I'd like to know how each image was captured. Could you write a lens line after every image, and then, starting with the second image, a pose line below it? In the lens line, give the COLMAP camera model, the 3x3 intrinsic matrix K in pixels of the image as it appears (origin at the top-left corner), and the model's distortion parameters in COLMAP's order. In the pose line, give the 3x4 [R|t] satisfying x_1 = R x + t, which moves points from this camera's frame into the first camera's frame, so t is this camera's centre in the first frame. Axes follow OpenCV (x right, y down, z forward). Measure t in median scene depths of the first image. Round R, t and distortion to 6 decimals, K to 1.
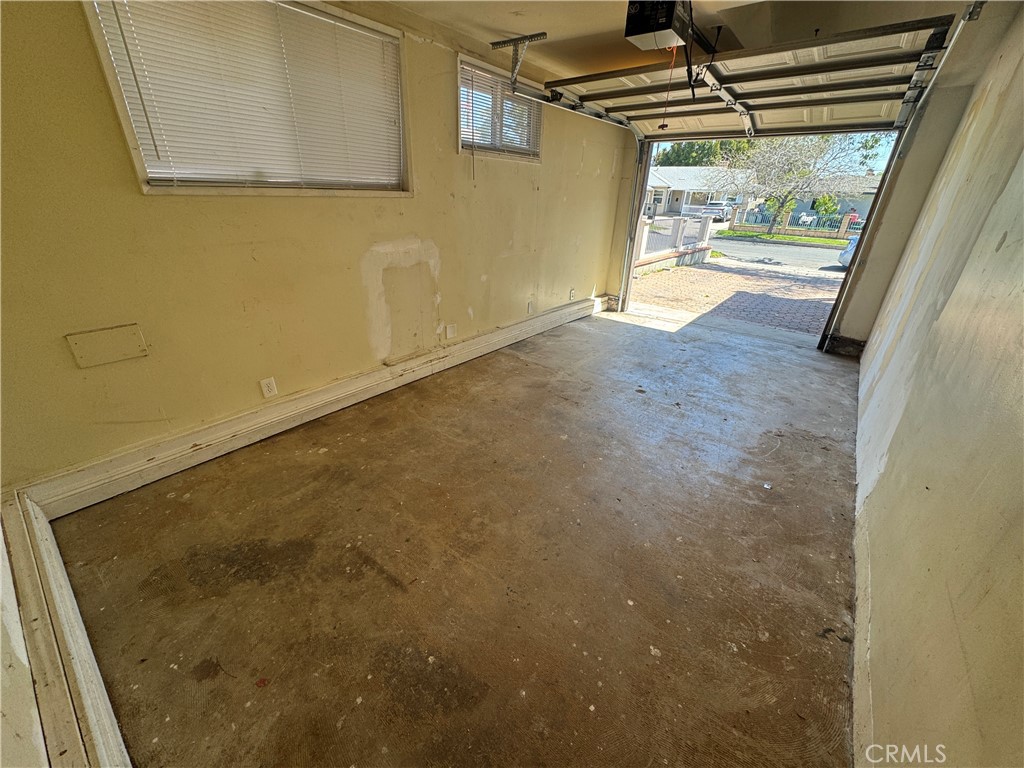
lens RADIAL K [[406.9, 0, 507.1], [0, 406.9, 384.3], [0, 0, 1]] dist [-0.001894, 0.000123]
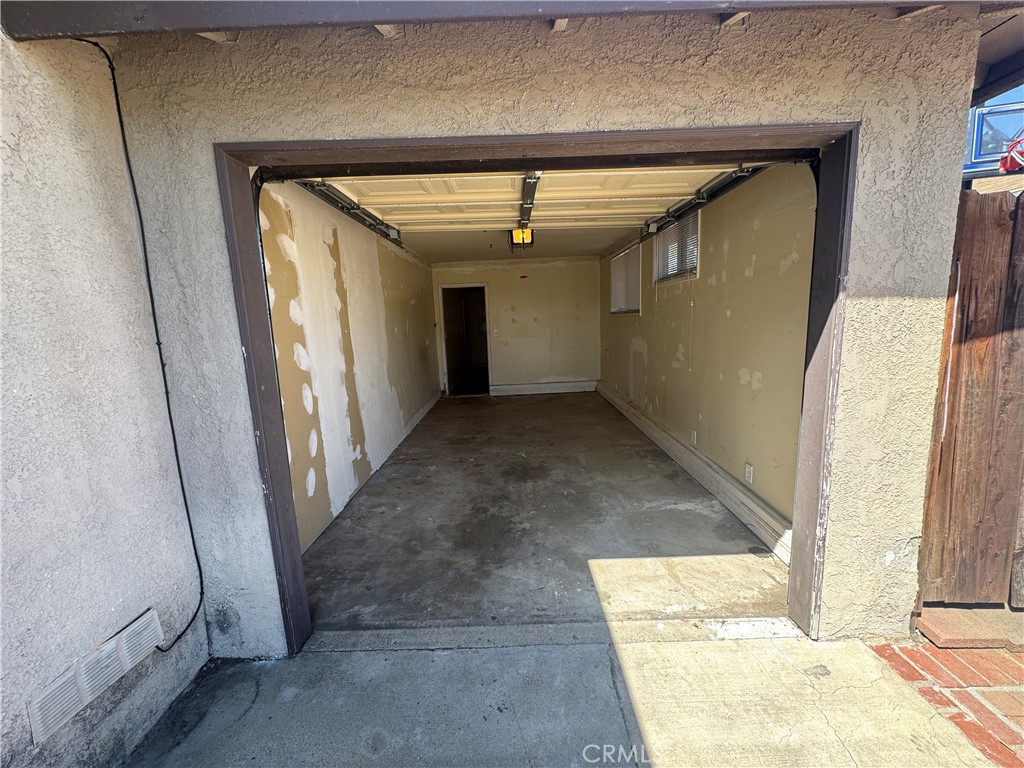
lens RADIAL K [[406.9, 0, 512.1], [0, 406.9, 379.6], [0, 0, 1]] dist [-0.001894, 0.000123]
pose [[-0.778371, 0.096173, -0.620394, 0.822528], [-0.251962, 0.857265, 0.449013, -0.551645], [0.575025, 0.505814, -0.643038, 1.237275]]
